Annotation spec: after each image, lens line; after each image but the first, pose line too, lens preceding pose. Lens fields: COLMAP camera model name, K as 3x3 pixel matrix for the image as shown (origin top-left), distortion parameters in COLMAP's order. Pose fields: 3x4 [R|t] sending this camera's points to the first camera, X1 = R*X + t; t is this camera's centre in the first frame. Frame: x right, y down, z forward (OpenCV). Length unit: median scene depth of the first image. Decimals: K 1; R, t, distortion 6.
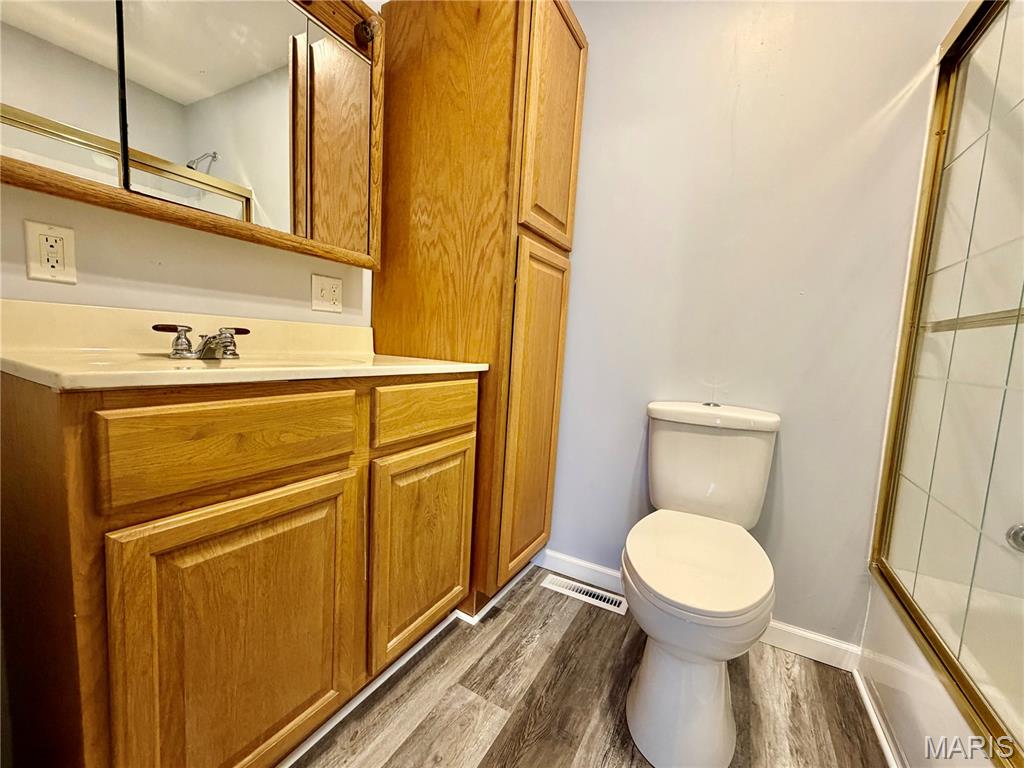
lens RADIAL K [[405.4, 0, 511.7], [0, 405.4, 386.3], [0, 0, 1]] dist [-0.000566, 0.000180]
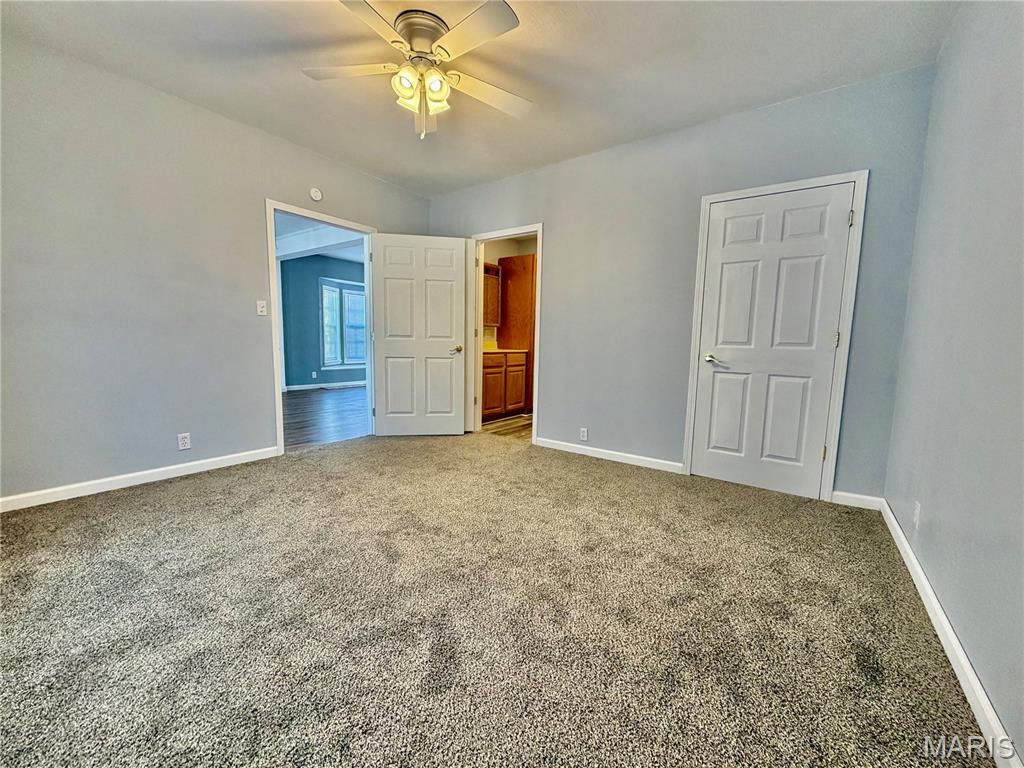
lens RADIAL K [[405.4, 0, 511.7], [0, 405.4, 386.3], [0, 0, 1]] dist [-0.000566, 0.000180]
pose [[0.990723, -0.016792, -0.134858, 0.342331], [0.018324, 0.999781, 0.010129, 0.282171], [0.134658, -0.012506, 0.990813, -3.270347]]
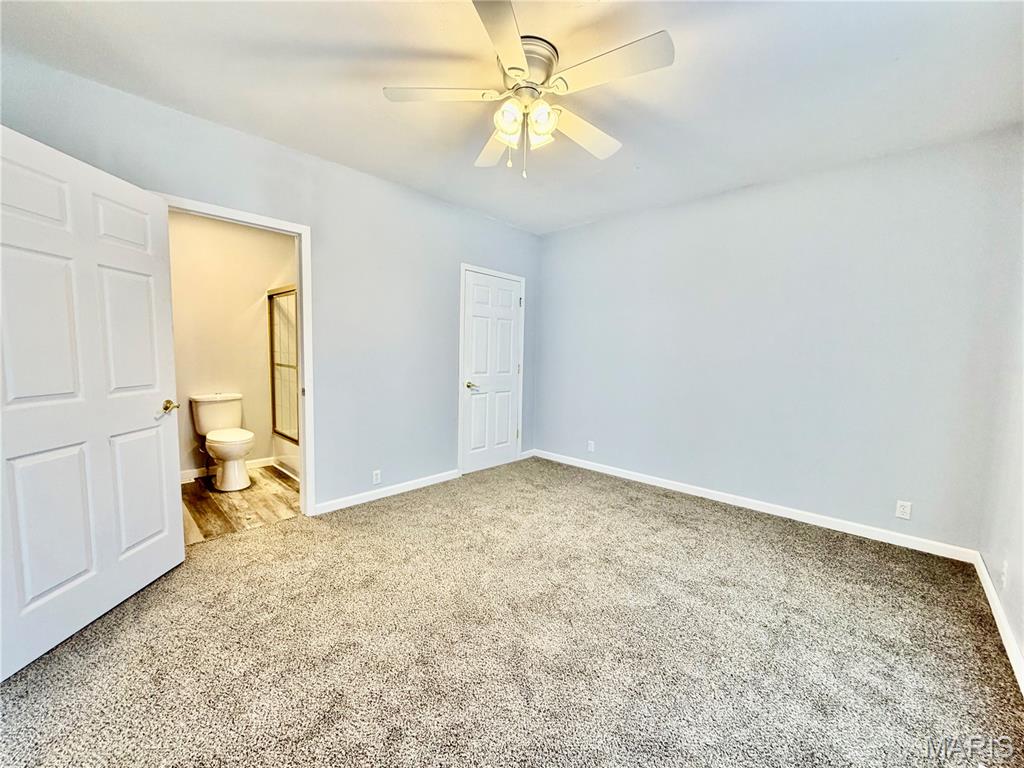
lens RADIAL K [[405.4, 0, 511.7], [0, 405.4, 386.3], [0, 0, 1]] dist [-0.000566, 0.000180]
pose [[0.264870, -0.129828, 0.955504, -1.824093], [0.086158, 0.990118, 0.110647, -0.156809], [-0.960427, 0.053017, 0.273438, -1.926217]]
